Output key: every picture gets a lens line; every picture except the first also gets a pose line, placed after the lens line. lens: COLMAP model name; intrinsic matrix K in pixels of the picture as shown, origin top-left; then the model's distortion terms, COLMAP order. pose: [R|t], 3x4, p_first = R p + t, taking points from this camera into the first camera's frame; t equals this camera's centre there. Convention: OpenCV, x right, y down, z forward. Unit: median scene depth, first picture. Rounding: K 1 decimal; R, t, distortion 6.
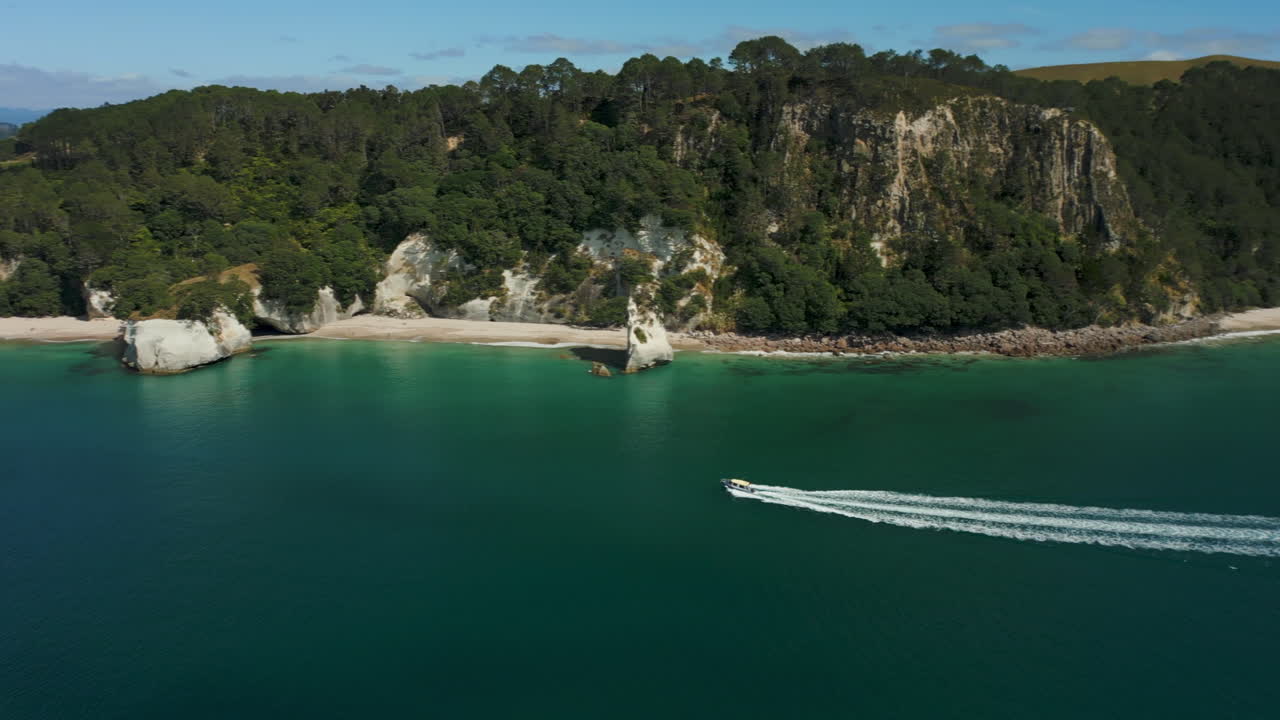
lens RADIAL K [[878.8, 0, 640.0], [0, 878.8, 360.0], [0, 0, 1]] dist [0.069295, -0.002905]
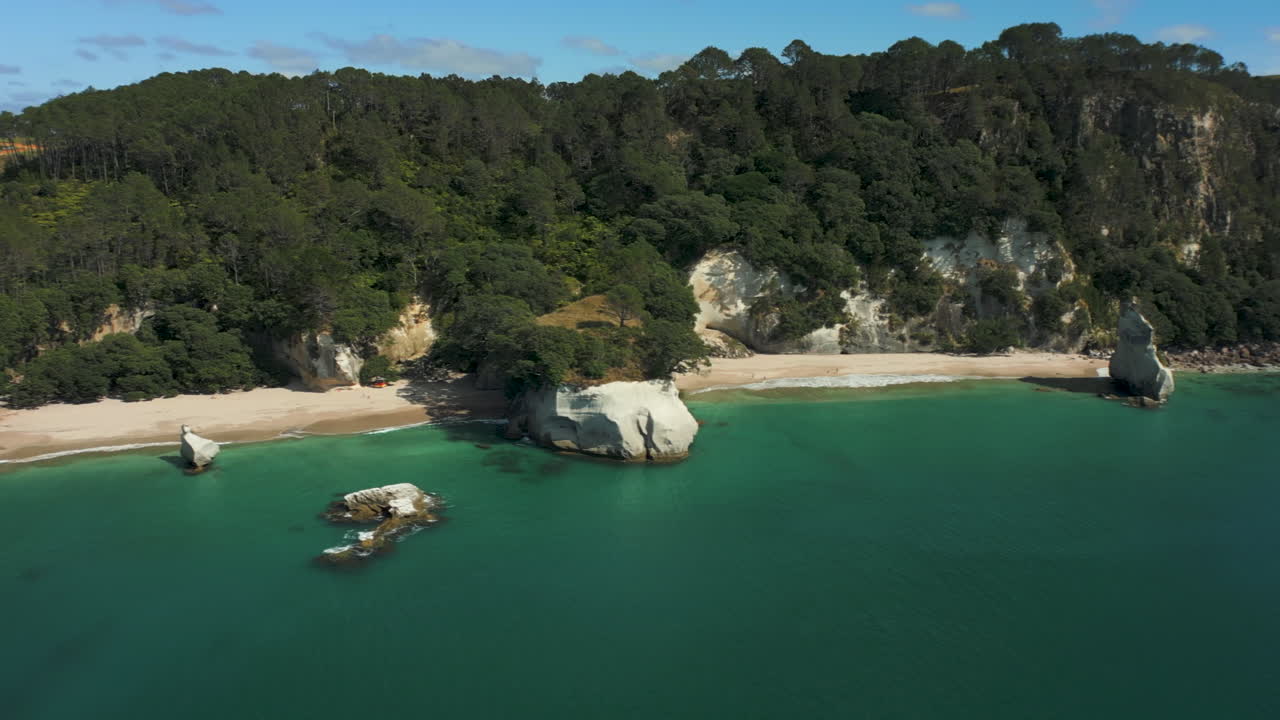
lens RADIAL K [[878.8, 0, 640.0], [0, 878.8, 360.0], [0, 0, 1]] dist [0.069295, -0.002905]
pose [[0.945736, -0.065285, 0.318311, -0.596669], [0.071112, 0.997446, -0.006709, -0.045725], [-0.317060, 0.028981, 0.947963, 0.284485]]
